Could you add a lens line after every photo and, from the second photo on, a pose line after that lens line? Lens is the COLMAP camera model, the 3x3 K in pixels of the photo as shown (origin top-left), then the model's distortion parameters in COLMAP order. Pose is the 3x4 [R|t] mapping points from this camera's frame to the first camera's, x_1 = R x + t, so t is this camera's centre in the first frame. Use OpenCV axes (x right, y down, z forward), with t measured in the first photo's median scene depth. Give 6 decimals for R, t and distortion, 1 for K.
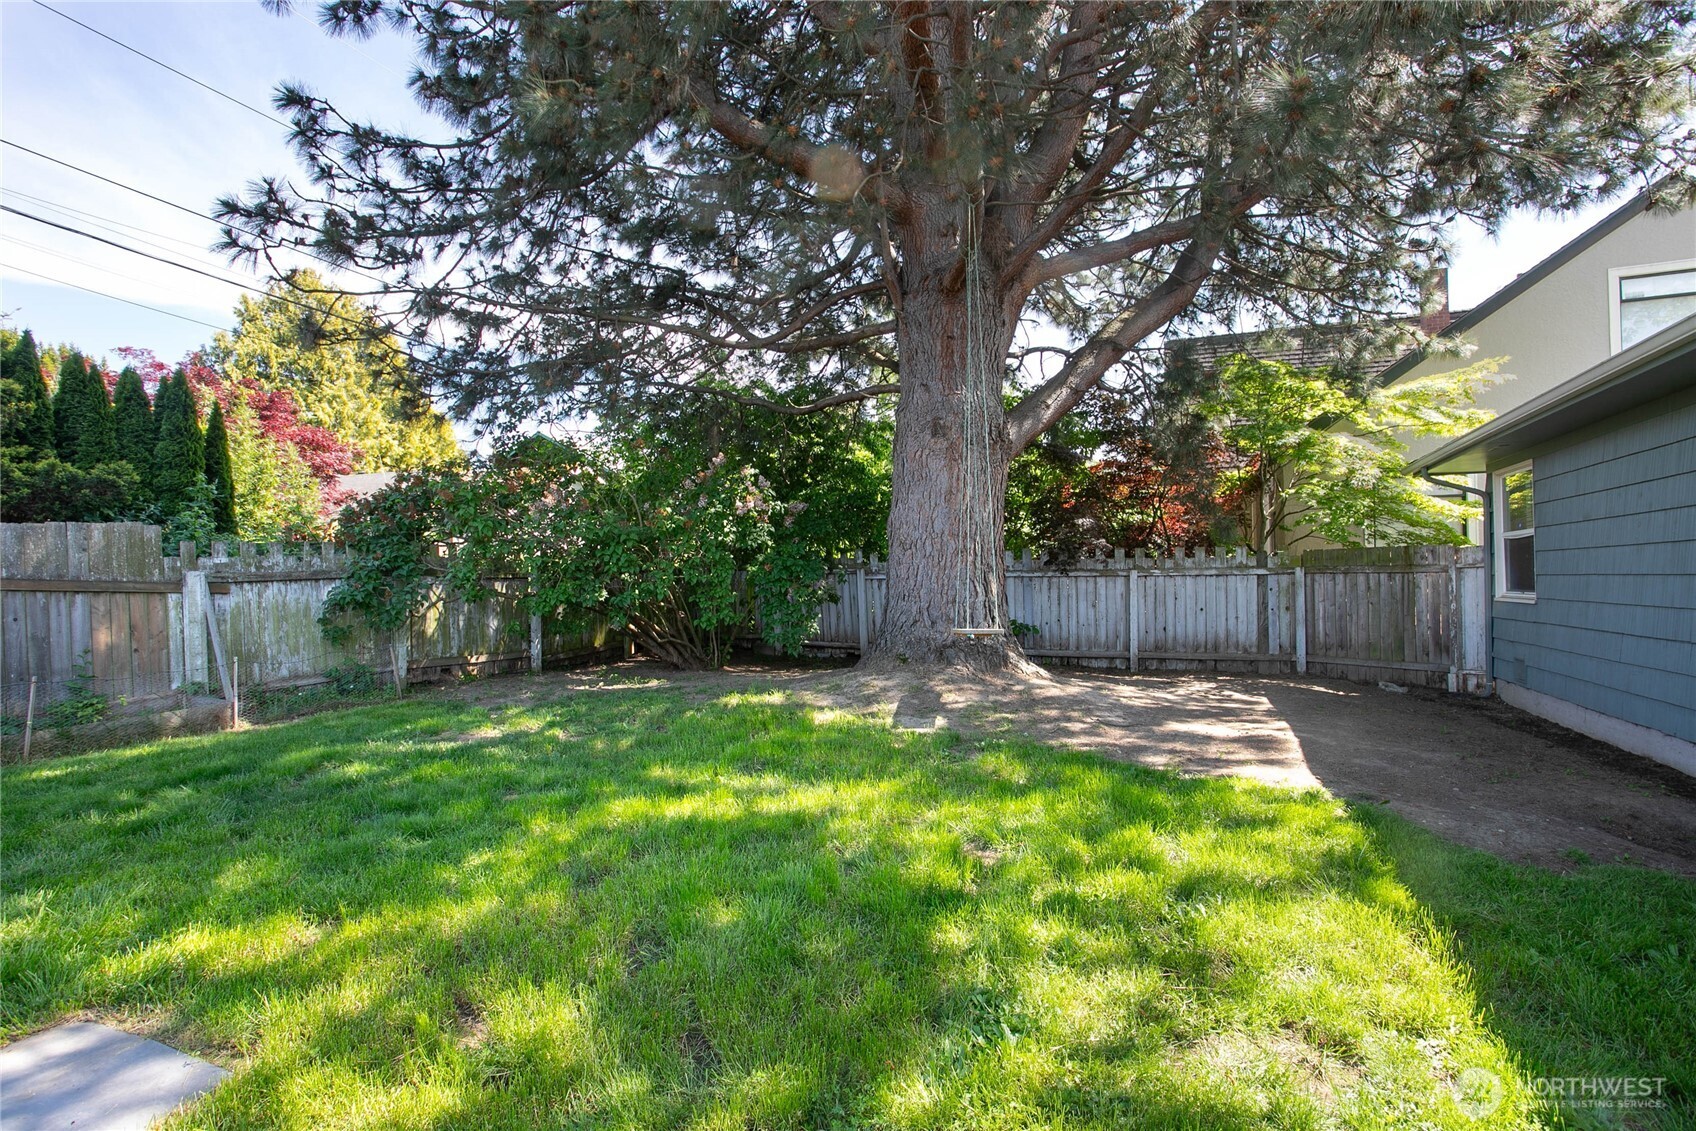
lens RADIAL K [[824.8, 0, 848.0], [0, 824.8, 565.5], [0, 0, 1]] dist [-0.035784, 0.000192]
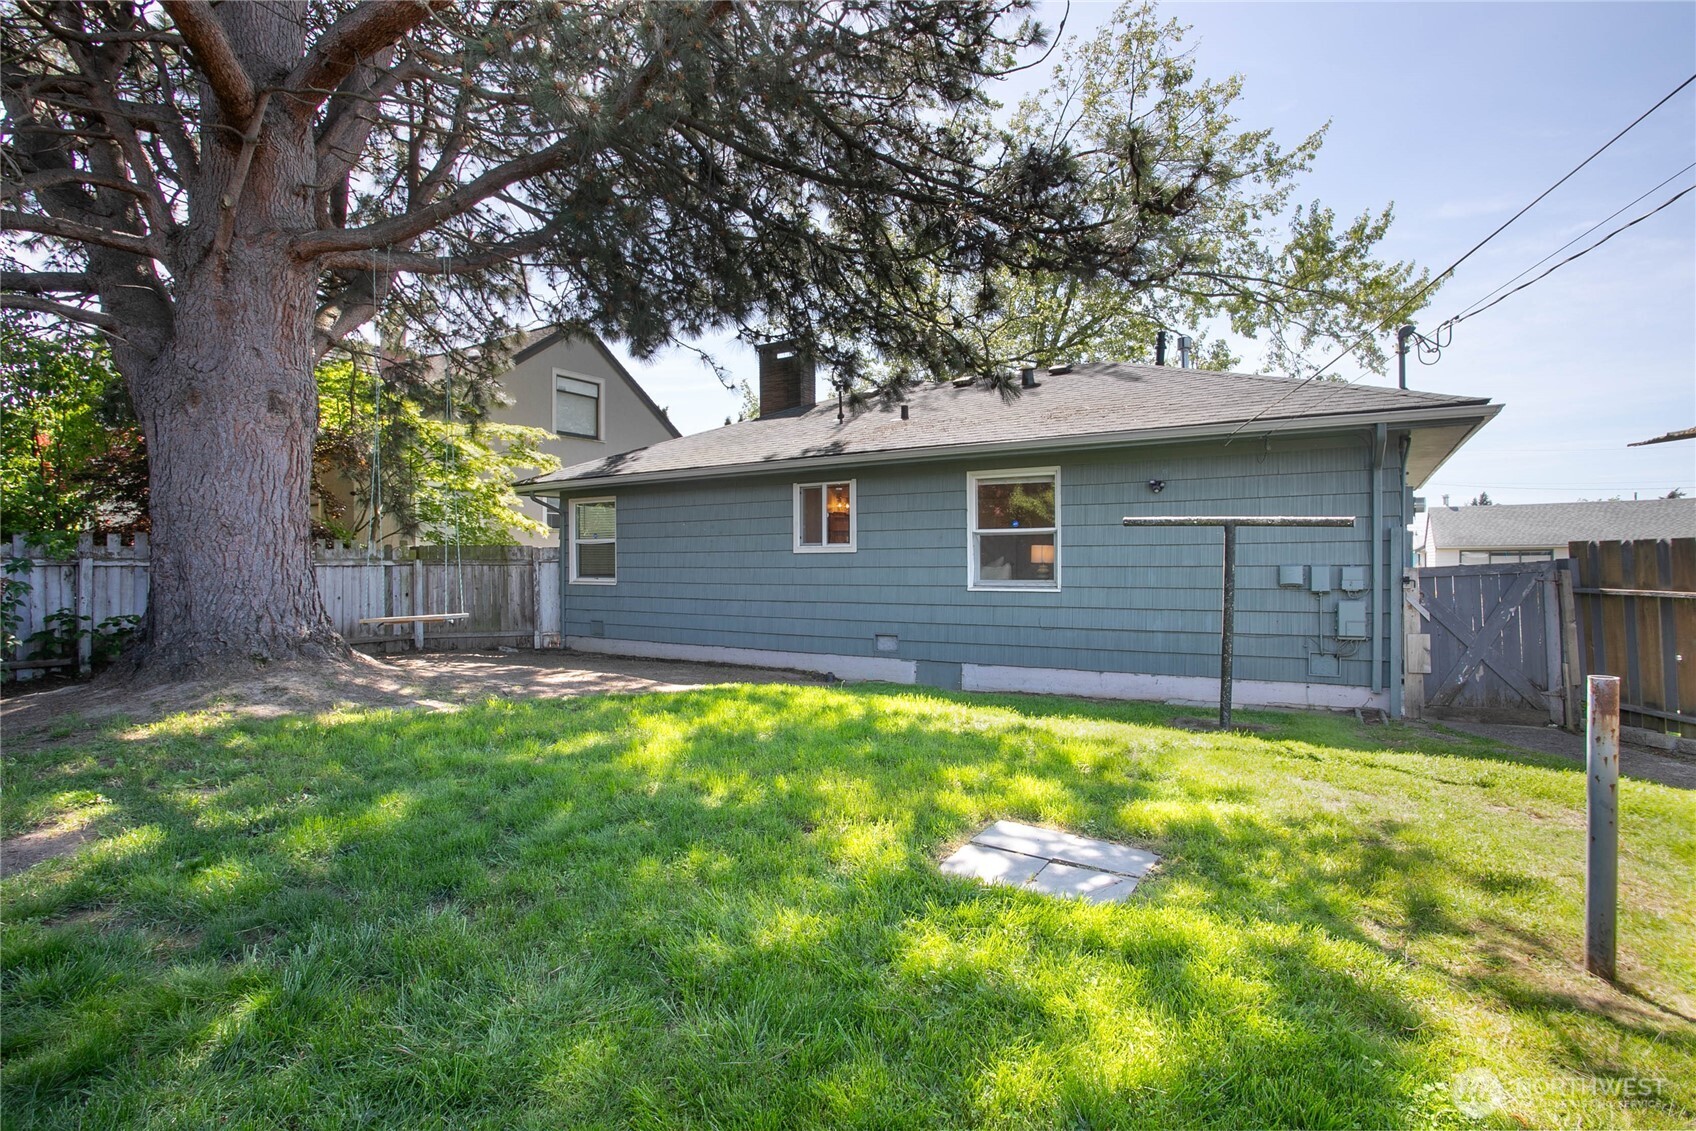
lens RADIAL K [[805.9, 0, 847.7], [0, 805.9, 558.5], [0, 0, 1]] dist [0.002236, 0.000191]
pose [[0.171624, 0.012545, 0.985083, -0.548223], [-0.017348, 0.999802, -0.009710, 0.001044], [-0.985010, -0.015423, 0.171808, 0.201890]]
